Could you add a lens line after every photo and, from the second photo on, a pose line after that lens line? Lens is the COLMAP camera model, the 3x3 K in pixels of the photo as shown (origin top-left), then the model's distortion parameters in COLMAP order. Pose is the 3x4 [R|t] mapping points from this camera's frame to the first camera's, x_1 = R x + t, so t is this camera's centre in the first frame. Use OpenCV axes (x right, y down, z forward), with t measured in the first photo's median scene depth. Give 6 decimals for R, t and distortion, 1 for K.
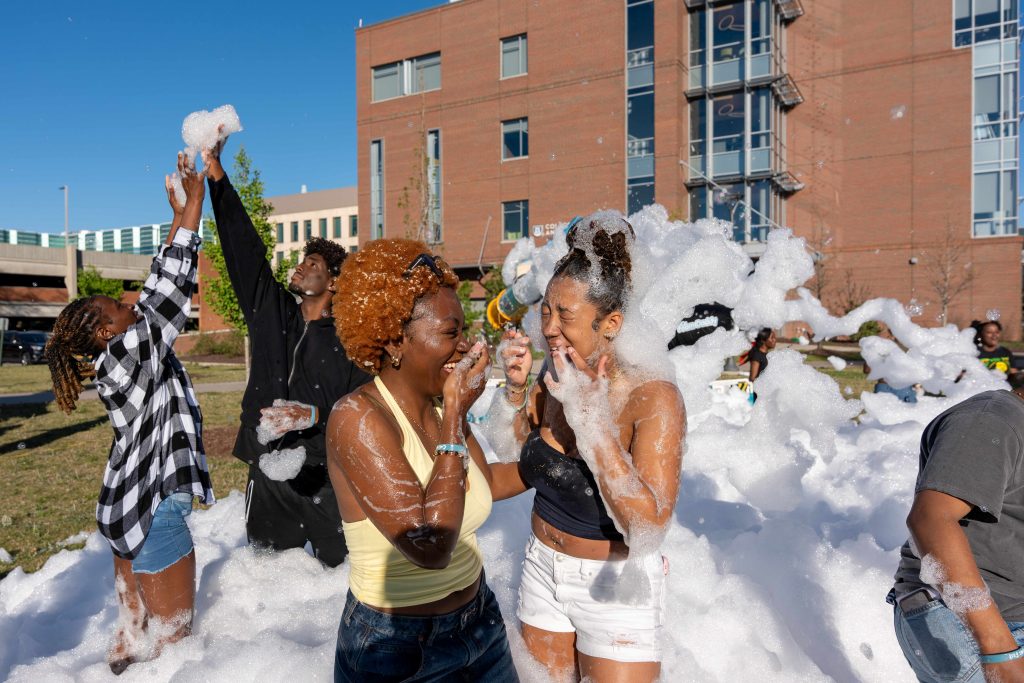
lens RADIAL K [[739.2, 0, 489.5], [0, 739.2, 341.5], [0, 0, 1]] dist [0.001152, -0.007510]
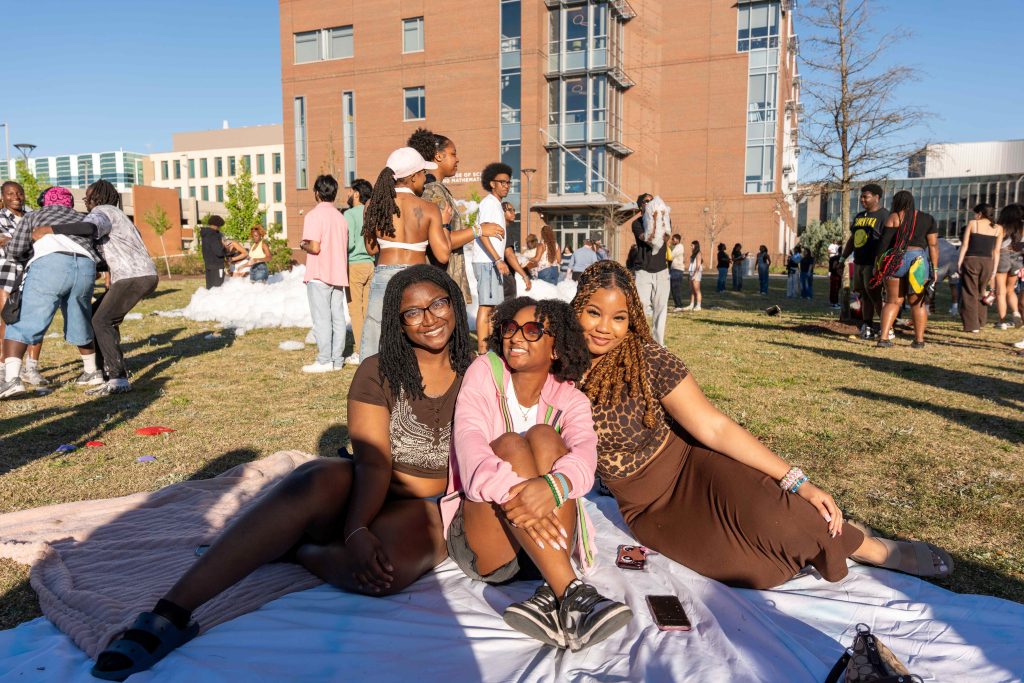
lens RADIAL K [[704.2, 0, 512.0], [0, 704.2, 341.5], [0, 0, 1]] dist [-0.005948, -0.002614]
pose [[0.990294, -0.006187, 0.138848, 0.032871], [-0.006563, 0.995813, 0.091183, 0.016637], [-0.138830, -0.091209, 0.986107, -0.246736]]
